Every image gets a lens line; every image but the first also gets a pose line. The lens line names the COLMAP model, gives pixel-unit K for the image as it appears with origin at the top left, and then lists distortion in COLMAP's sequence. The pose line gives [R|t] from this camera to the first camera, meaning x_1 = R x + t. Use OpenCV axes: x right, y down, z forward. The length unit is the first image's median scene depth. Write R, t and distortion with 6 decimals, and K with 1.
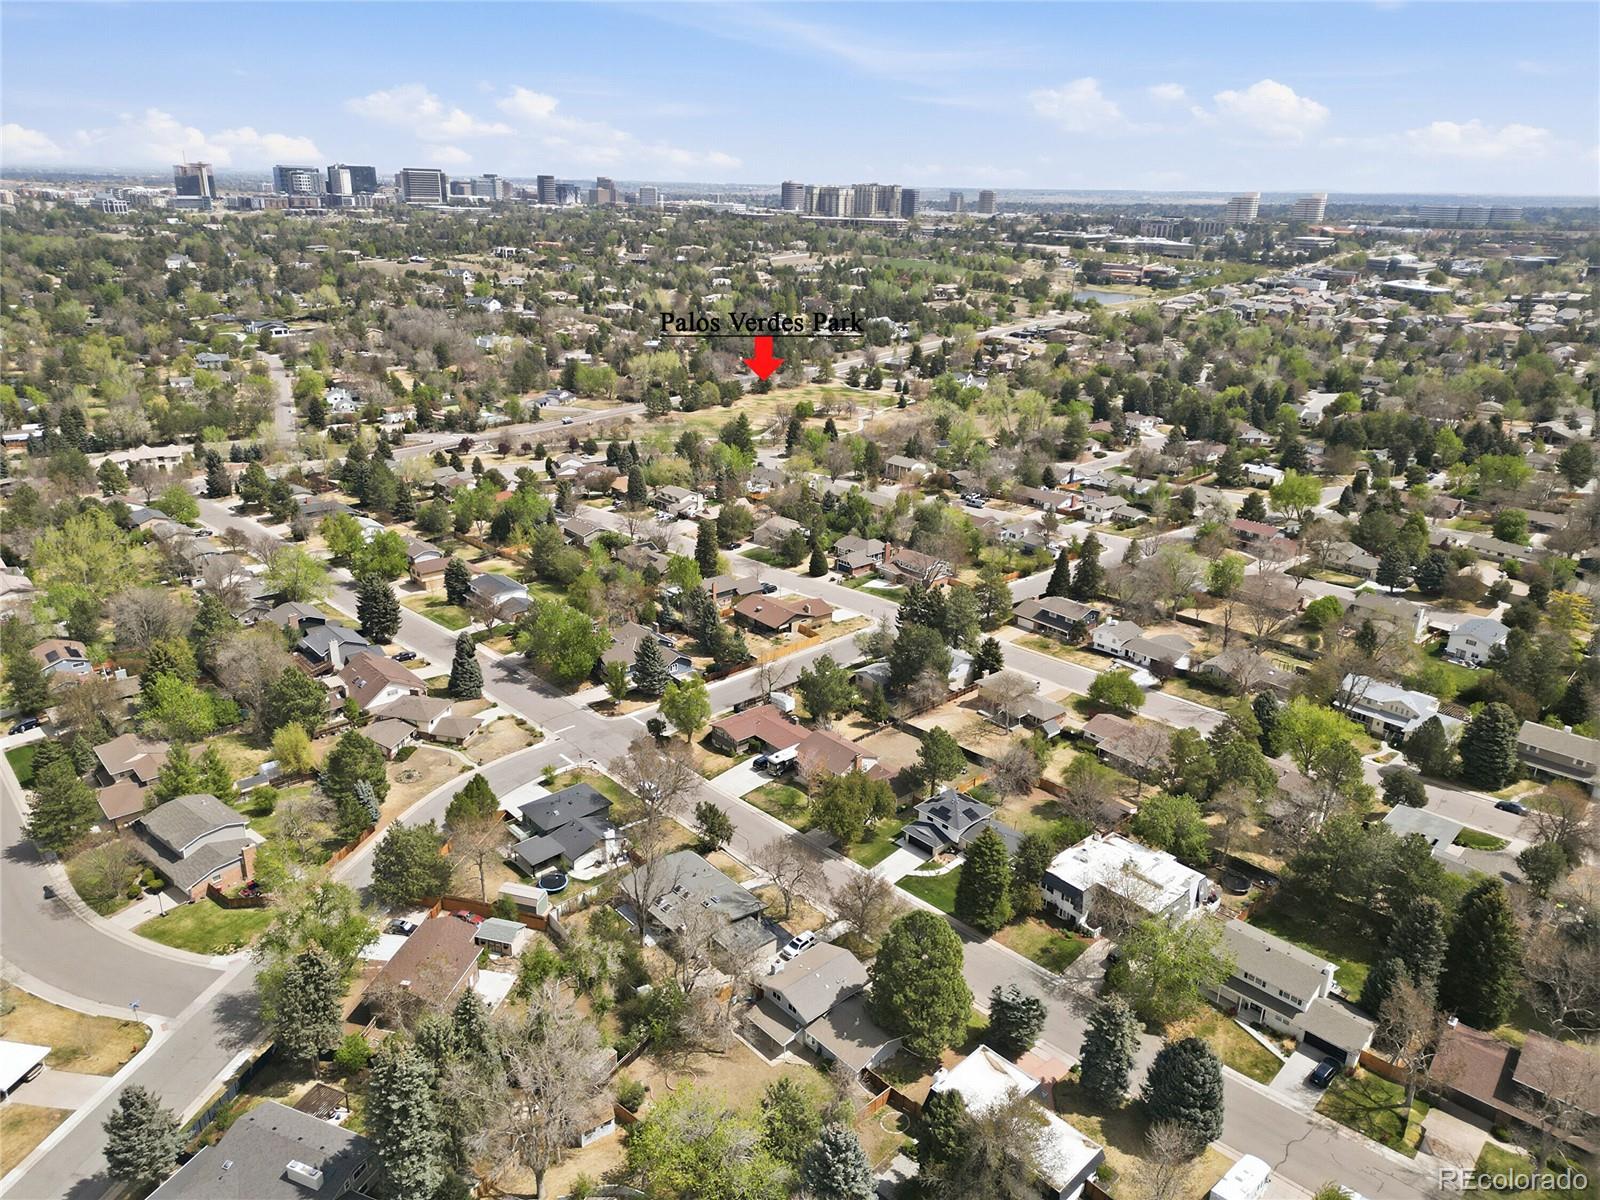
lens RADIAL K [[1099.3, 0, 800.0], [0, 1099.3, 600.0], [0, 0, 1]] dist [0.095164, -0.076622]
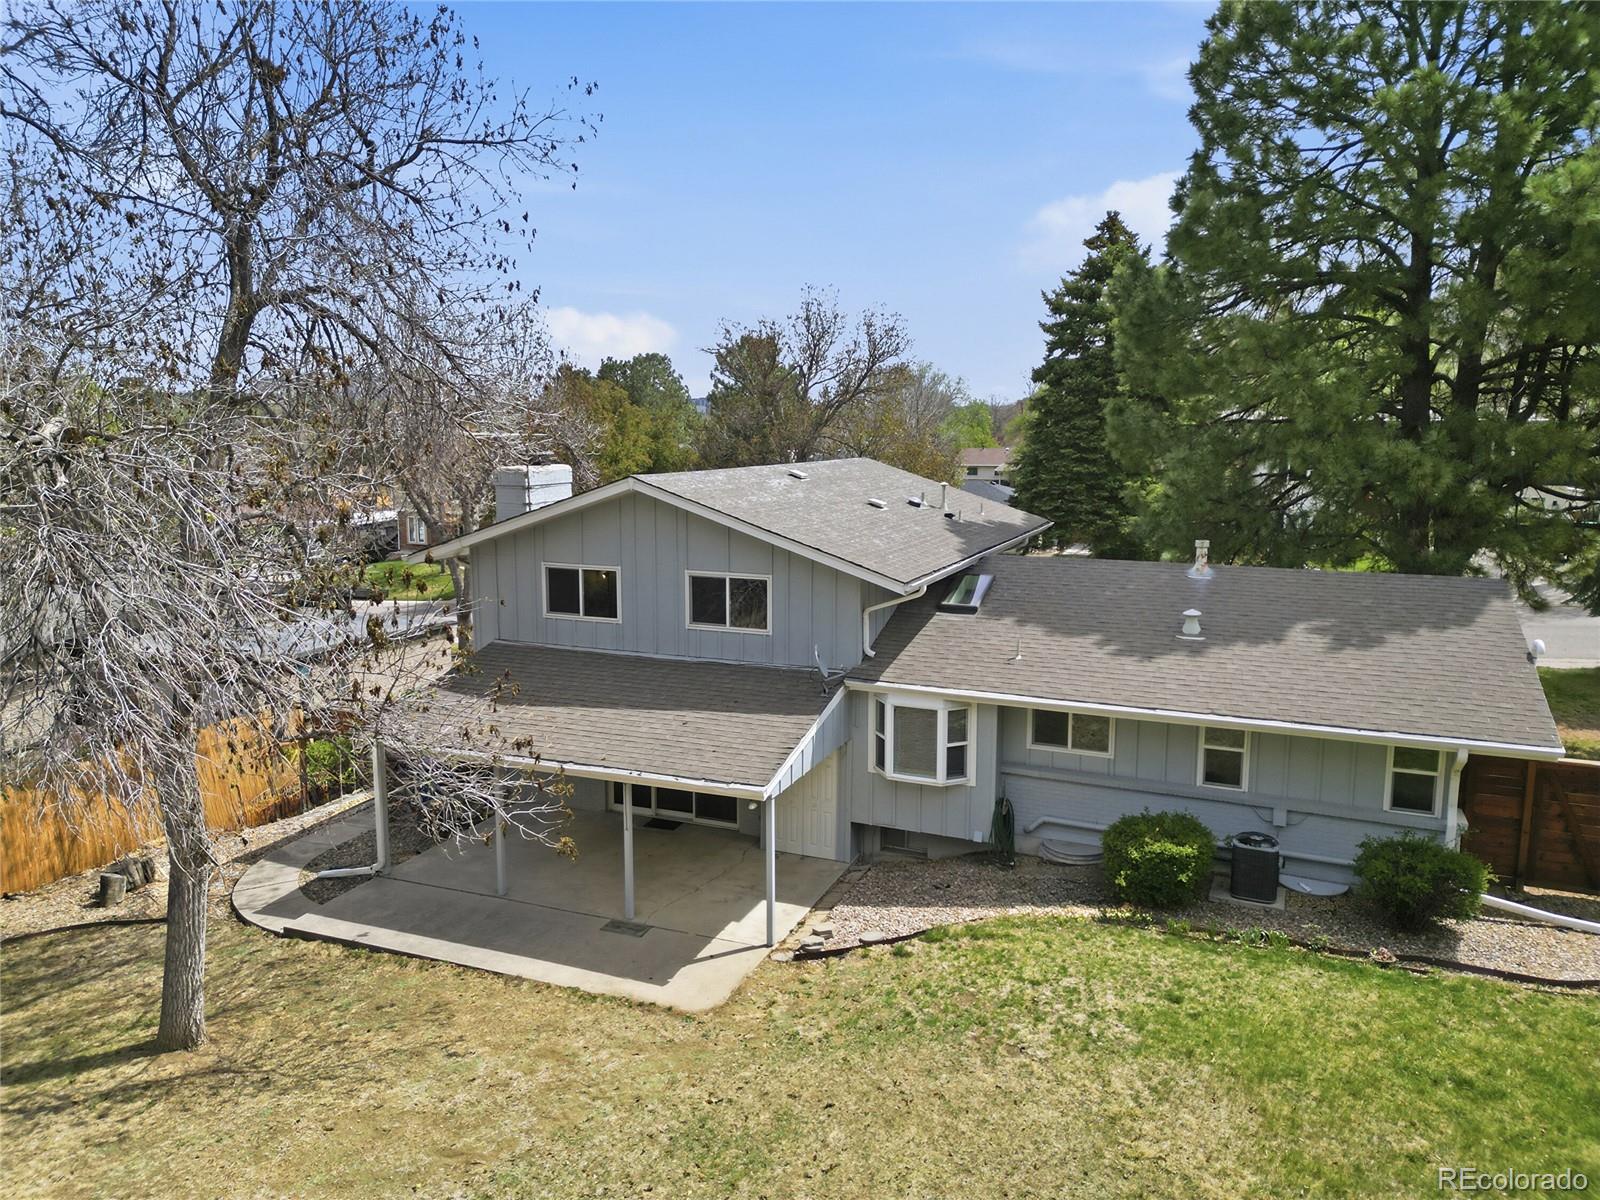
lens RADIAL K [[1110.7, 0, 800.0], [0, 1110.7, 600.0], [0, 0, 1]] dist [0.052408, -0.030402]
pose [[0.908603, -0.096154, 0.406442, -0.055149], [0.170172, 0.973929, -0.150015, 0.395007], [-0.381421, 0.205470, 0.901277, 0.886535]]
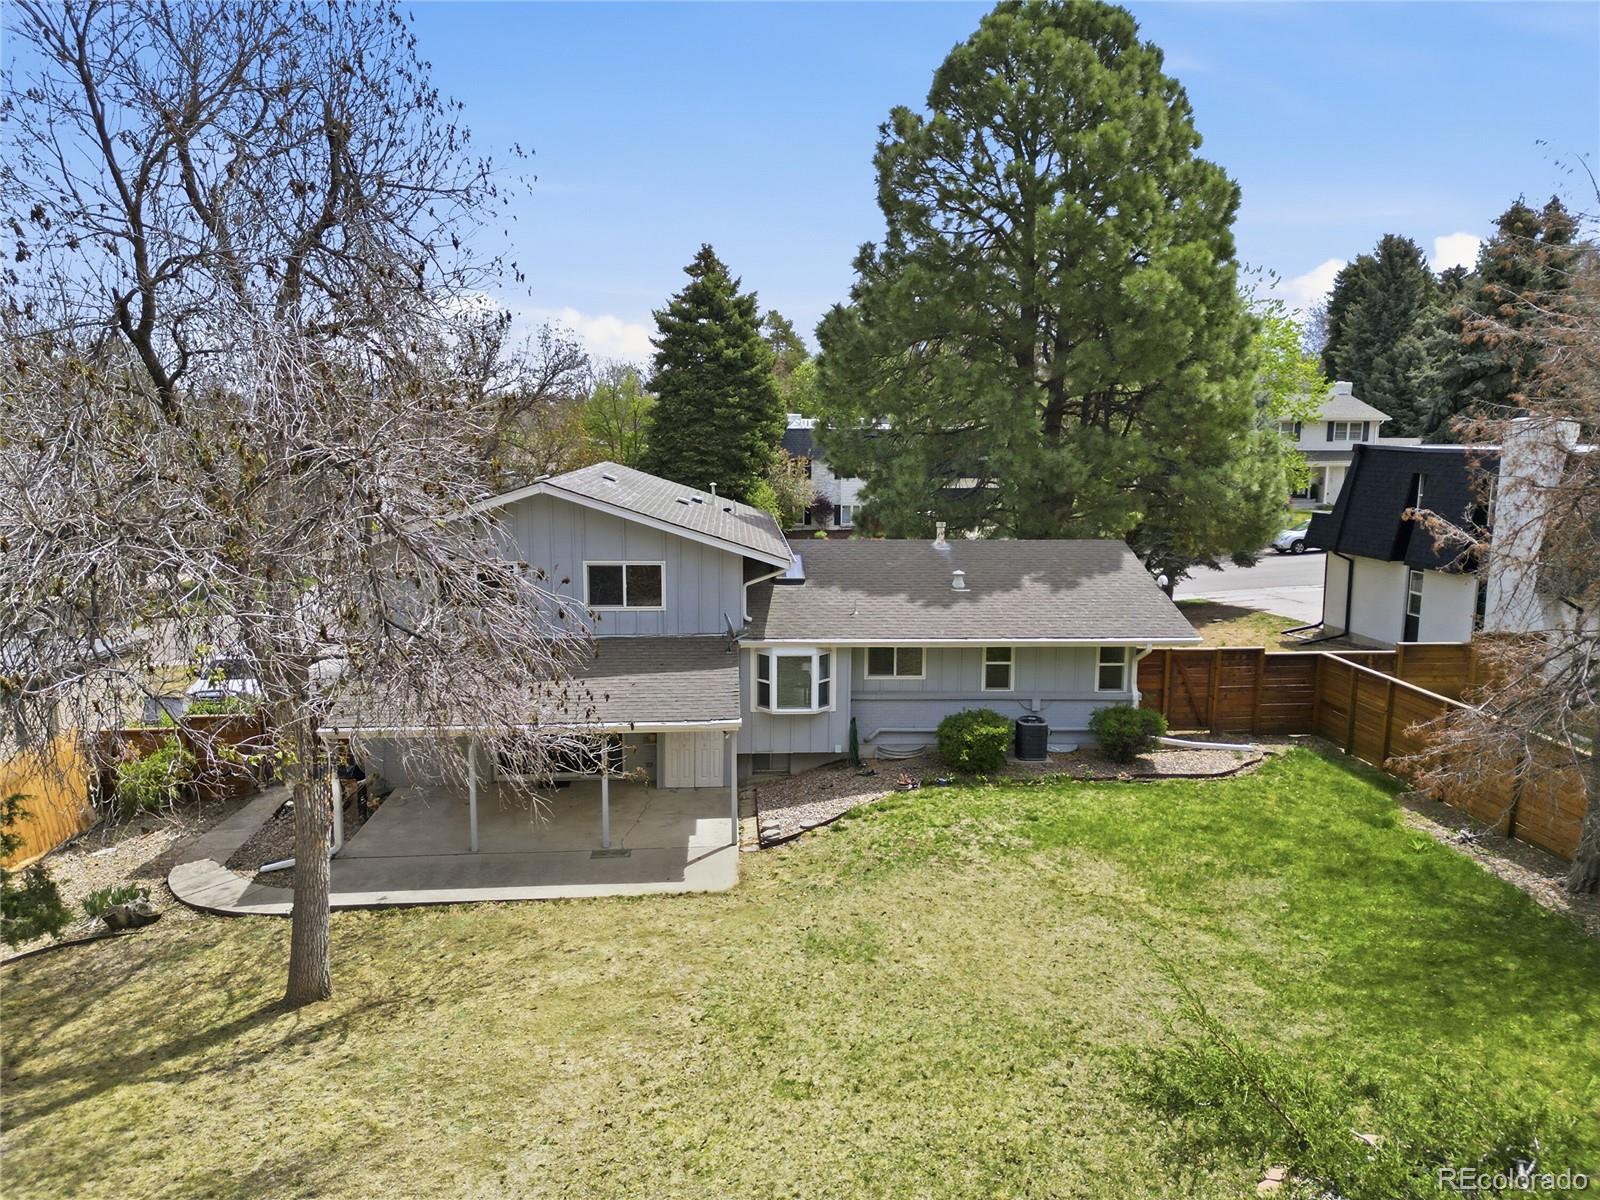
lens RADIAL K [[1099.3, 0, 800.0], [0, 1099.3, 600.0], [0, 0, 1]] dist [0.095164, -0.076622]
pose [[0.629773, -0.148365, 0.762479, -0.117277], [0.279108, 0.959257, -0.043876, 0.389567], [-0.724903, 0.240446, 0.645524, 0.889809]]
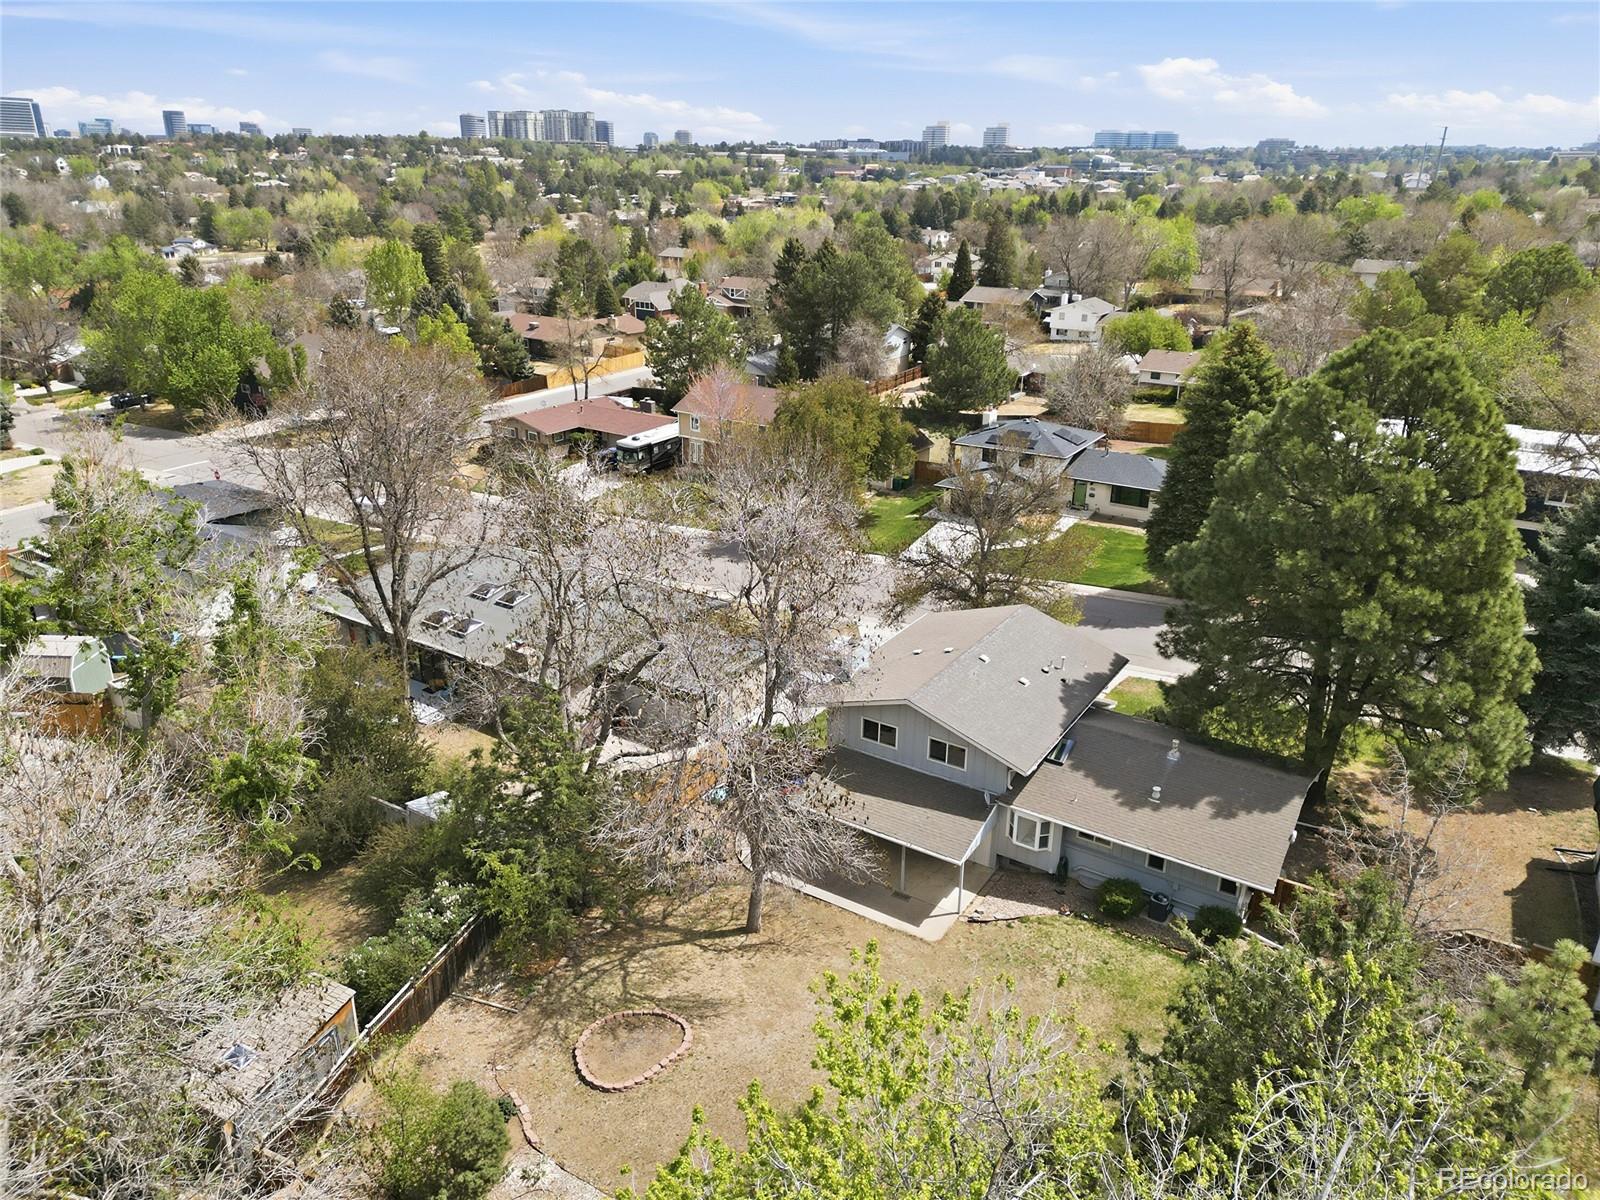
lens RADIAL K [[1110.7, 0, 800.0], [0, 1110.7, 600.0], [0, 0, 1]] dist [0.052408, -0.030402]
pose [[0.966071, -0.109013, 0.234144, -0.115286], [0.103613, 0.993992, 0.035280, 0.314446], [-0.236583, -0.009823, 0.971562, 0.722494]]
